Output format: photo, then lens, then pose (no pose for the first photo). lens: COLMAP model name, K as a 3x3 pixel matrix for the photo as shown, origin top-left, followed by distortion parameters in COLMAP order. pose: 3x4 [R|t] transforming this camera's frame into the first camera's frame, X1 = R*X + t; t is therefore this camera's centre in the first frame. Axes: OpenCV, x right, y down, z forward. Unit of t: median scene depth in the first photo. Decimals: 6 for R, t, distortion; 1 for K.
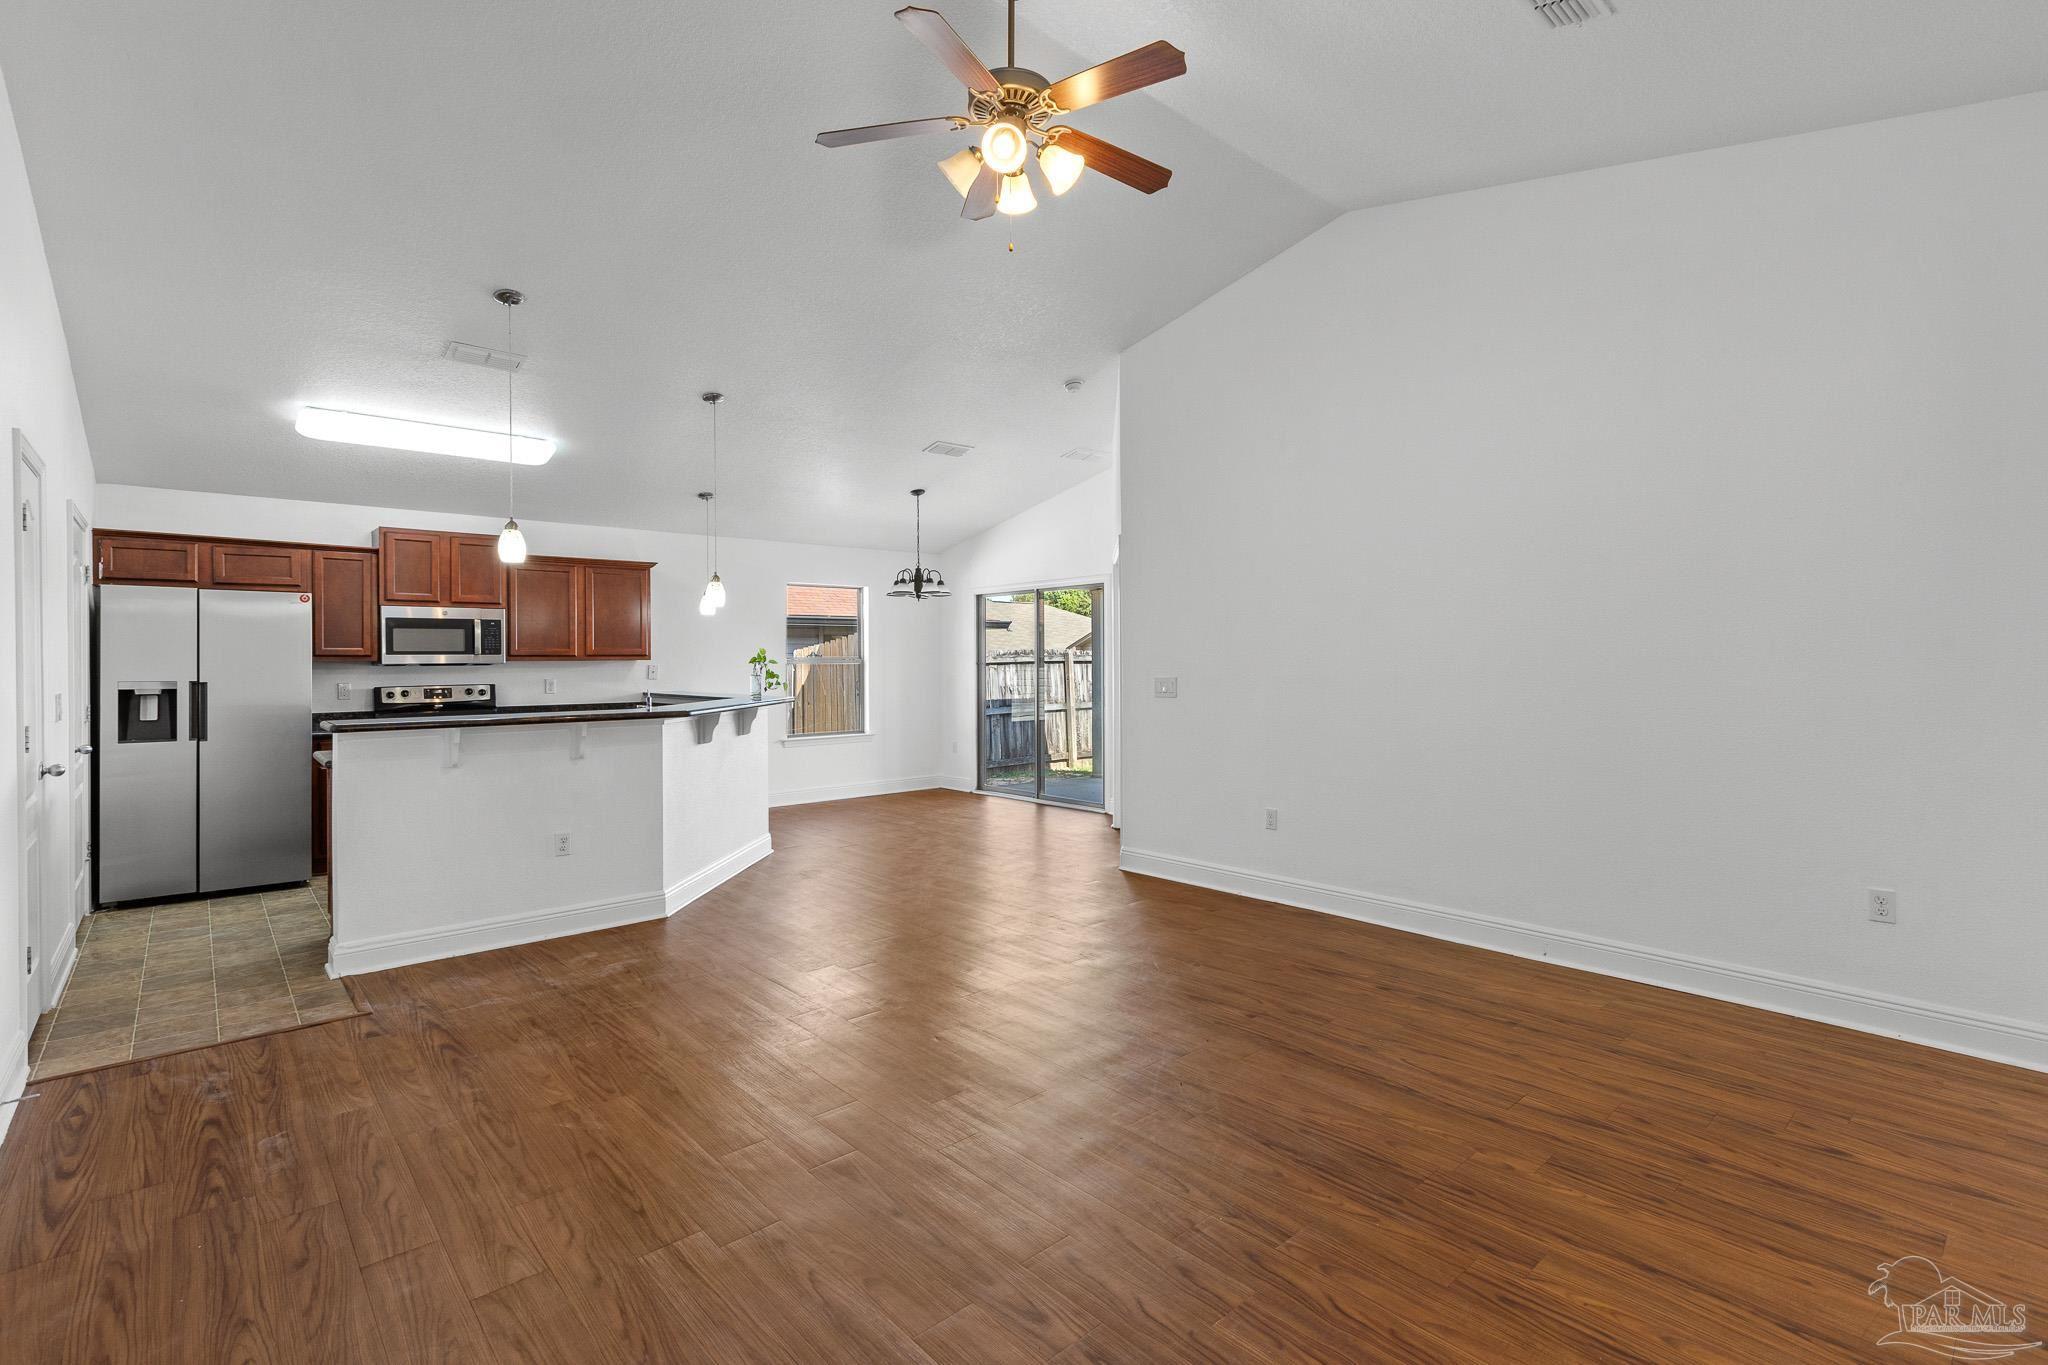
lens RADIAL K [[939.3, 0, 1023.8], [0, 939.3, 667.3], [0, 0, 1]] dist [0.000844, 0.000220]
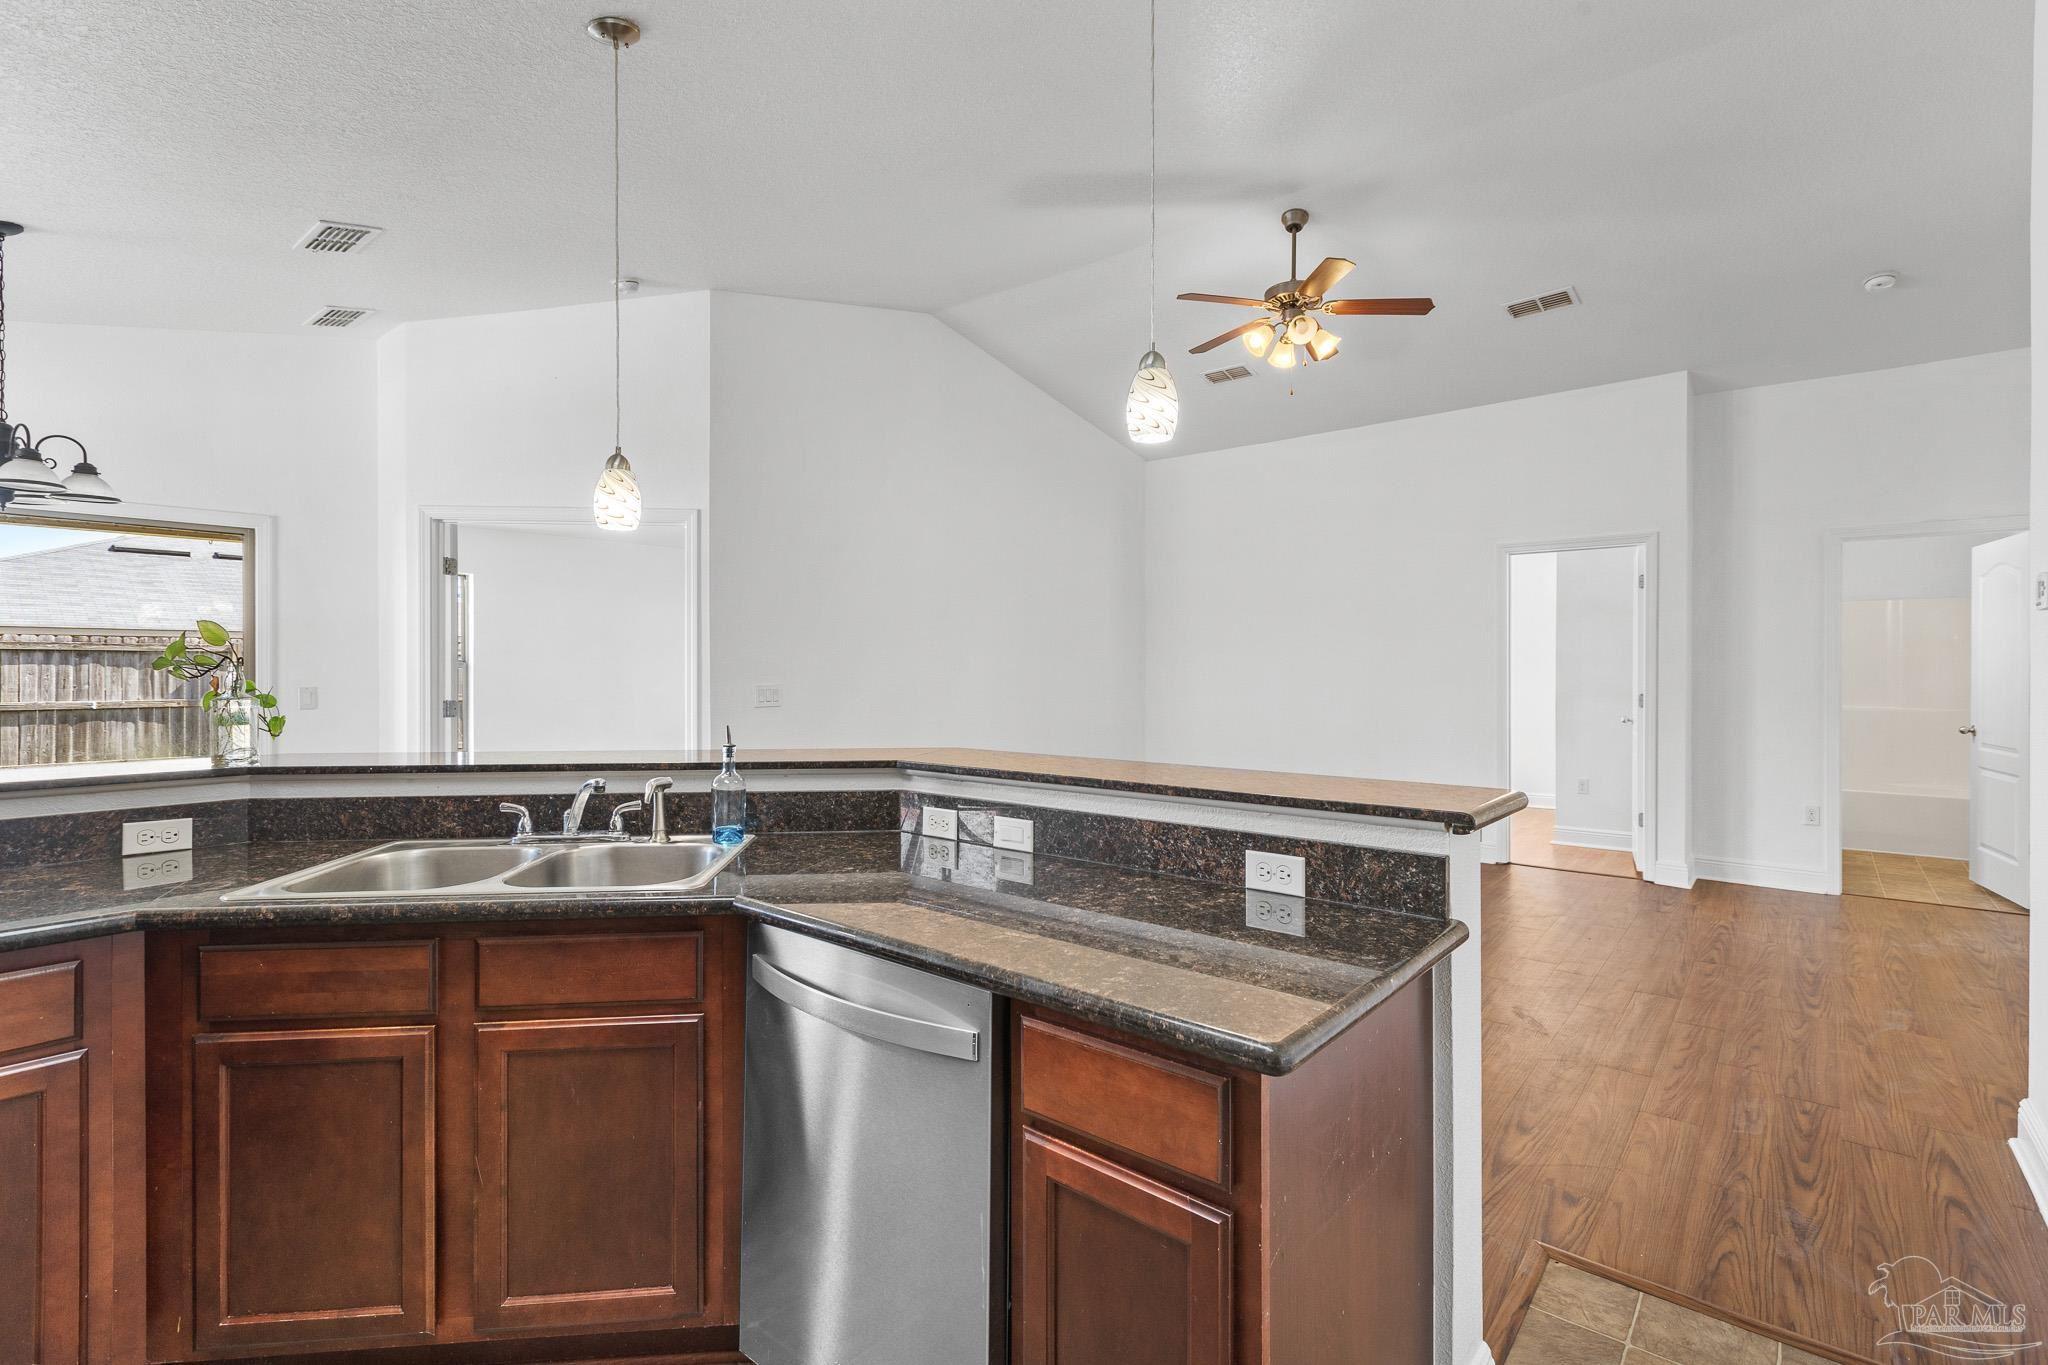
lens RADIAL K [[939.3, 0, 1023.8], [0, 939.3, 667.3], [0, 0, 1]] dist [0.000844, 0.000220]
pose [[-0.143577, 0.001154, 0.989638, -0.700919], [0.001214, 0.999999, -0.000990, -0.000672], [-0.989638, 0.001059, -0.143579, 0.794678]]
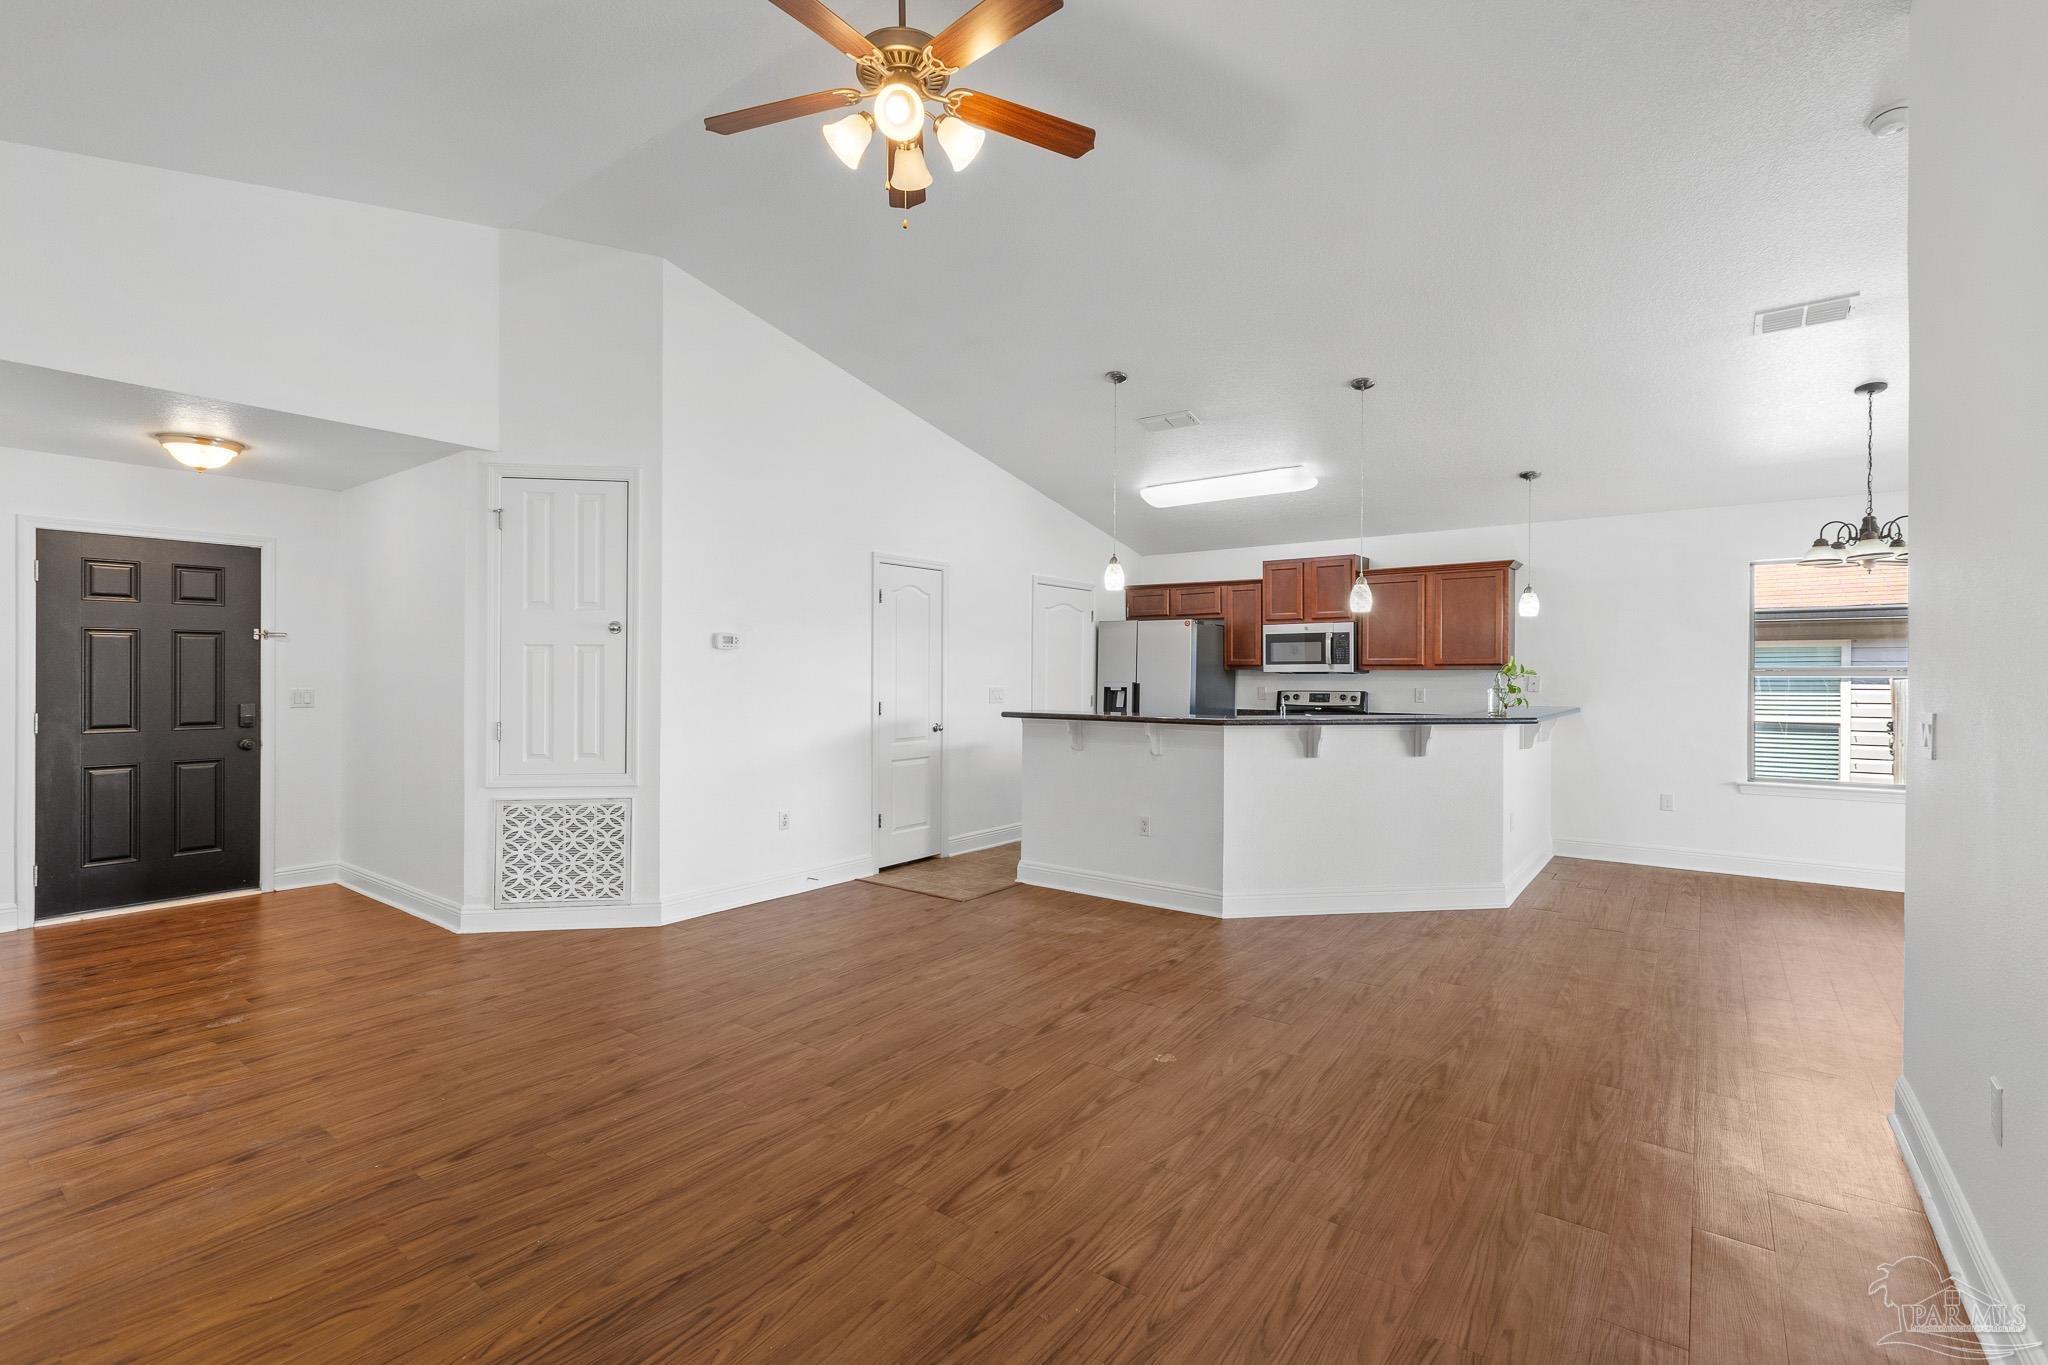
lens RADIAL K [[914.4, 0, 1024.2], [0, 914.4, 675.3], [0, 0, 1]] dist [0.002925, 0.000562]
pose [[0.199262, 0.010034, -0.979895, 0.429755], [-0.011136, 0.999906, 0.007974, -0.005175], [0.979883, 0.009323, 0.199355, 0.450578]]
